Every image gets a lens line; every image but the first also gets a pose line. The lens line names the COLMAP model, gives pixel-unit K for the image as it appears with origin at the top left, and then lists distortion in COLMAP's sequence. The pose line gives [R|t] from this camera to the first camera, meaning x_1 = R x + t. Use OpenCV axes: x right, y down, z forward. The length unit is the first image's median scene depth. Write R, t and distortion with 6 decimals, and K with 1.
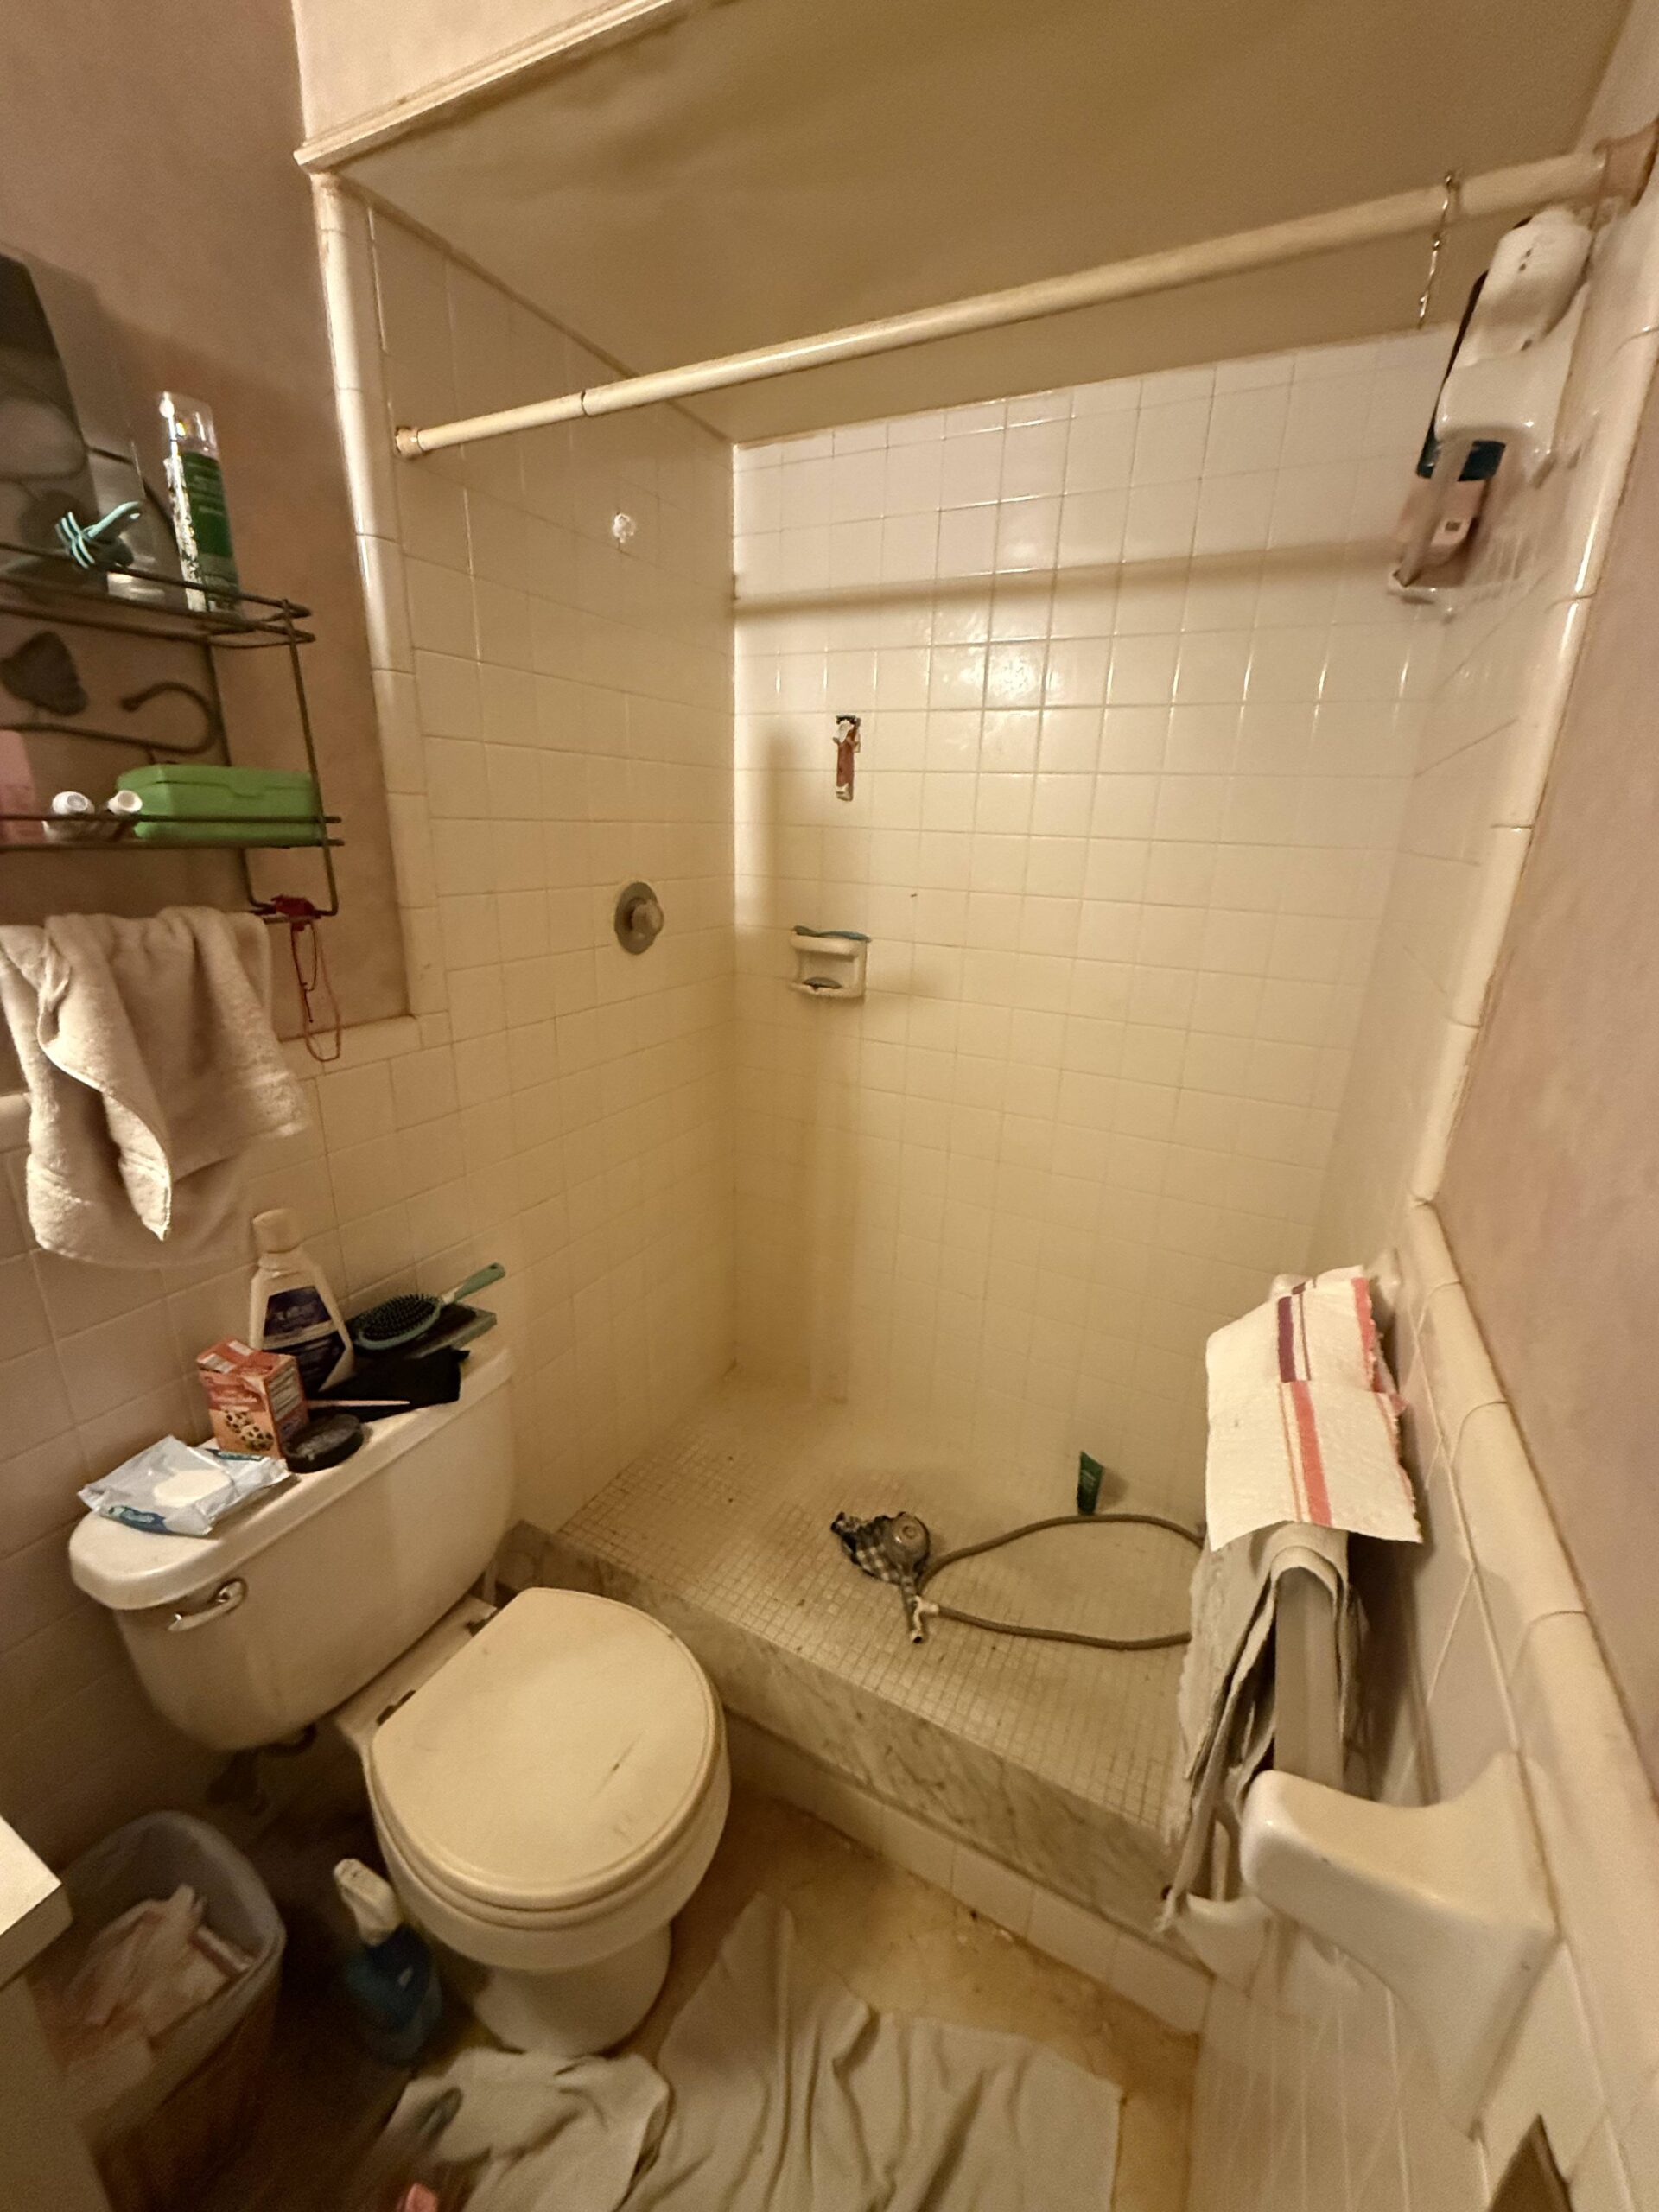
lens RADIAL K [[883.5, 0, 831.6], [0, 883.5, 1099.4], [0, 0, 1]] dist [-0.000571, -0.000015]
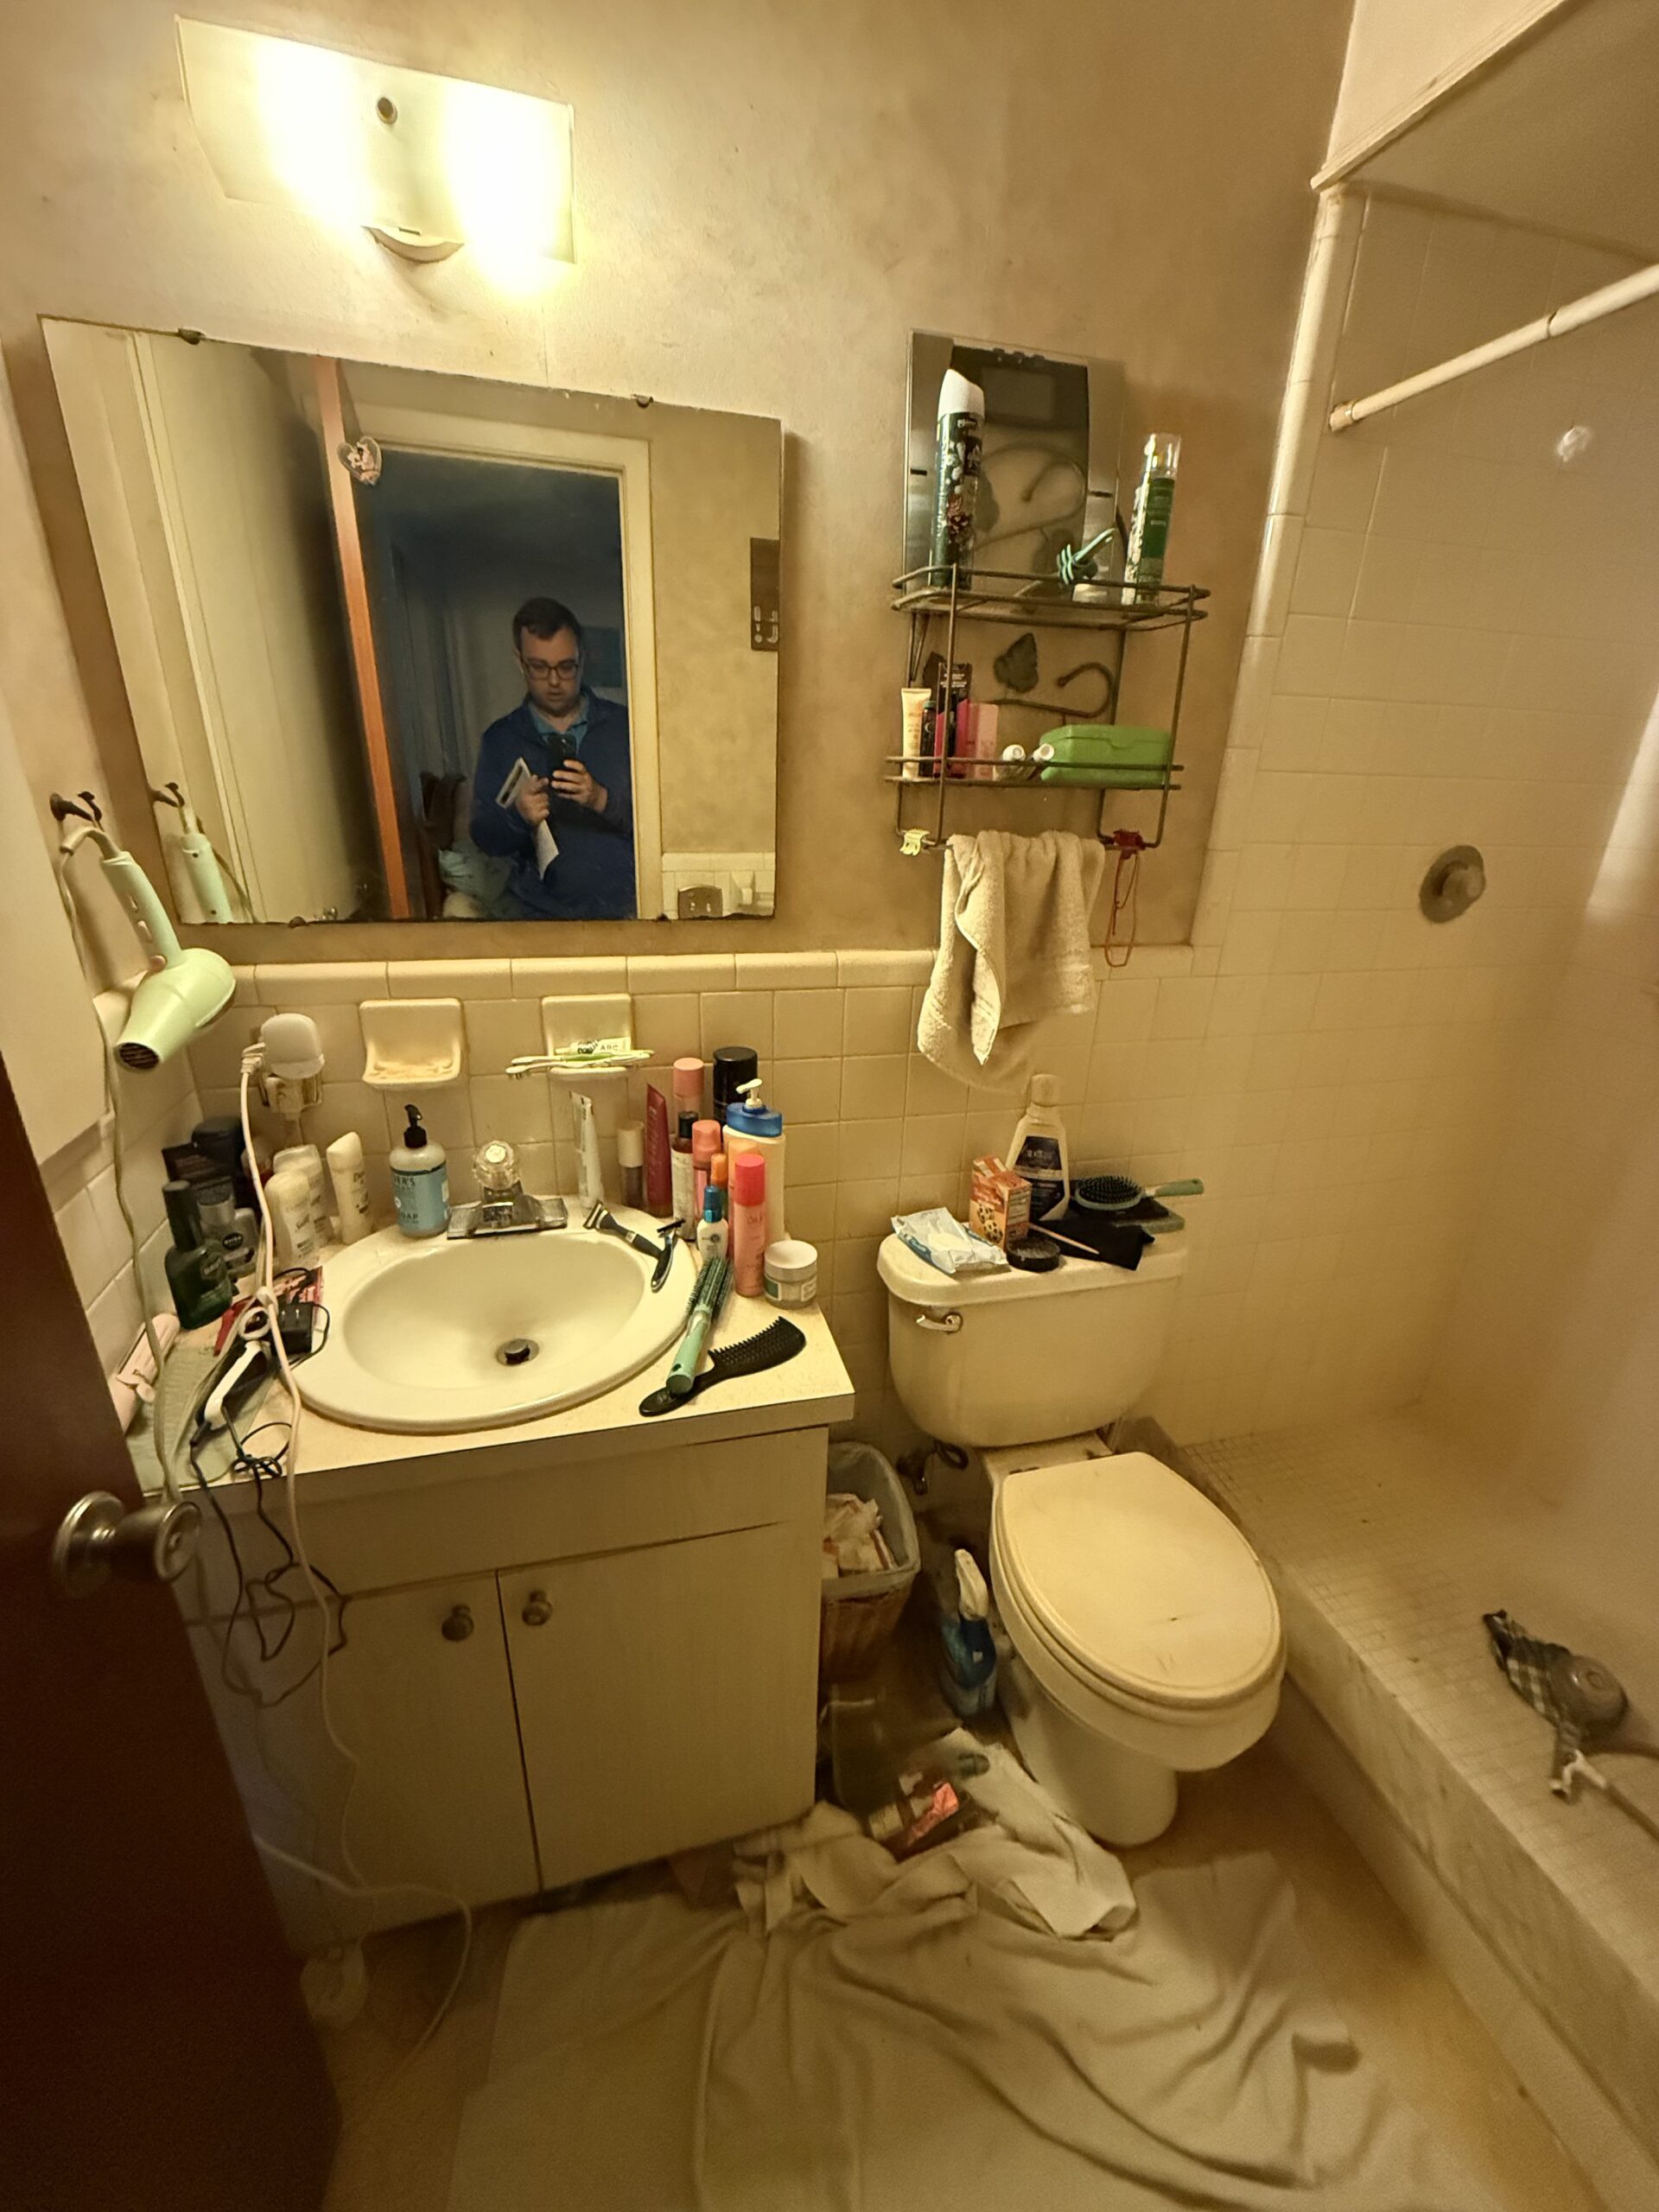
lens RADIAL K [[883.5, 0, 831.6], [0, 883.5, 1099.4], [0, 0, 1]] dist [-0.000571, -0.000015]
pose [[0.671993, 0.256983, -0.694539, 0.073930], [-0.235626, 0.963317, 0.128455, 0.076718], [0.702072, 0.077331, 0.707894, -0.154060]]
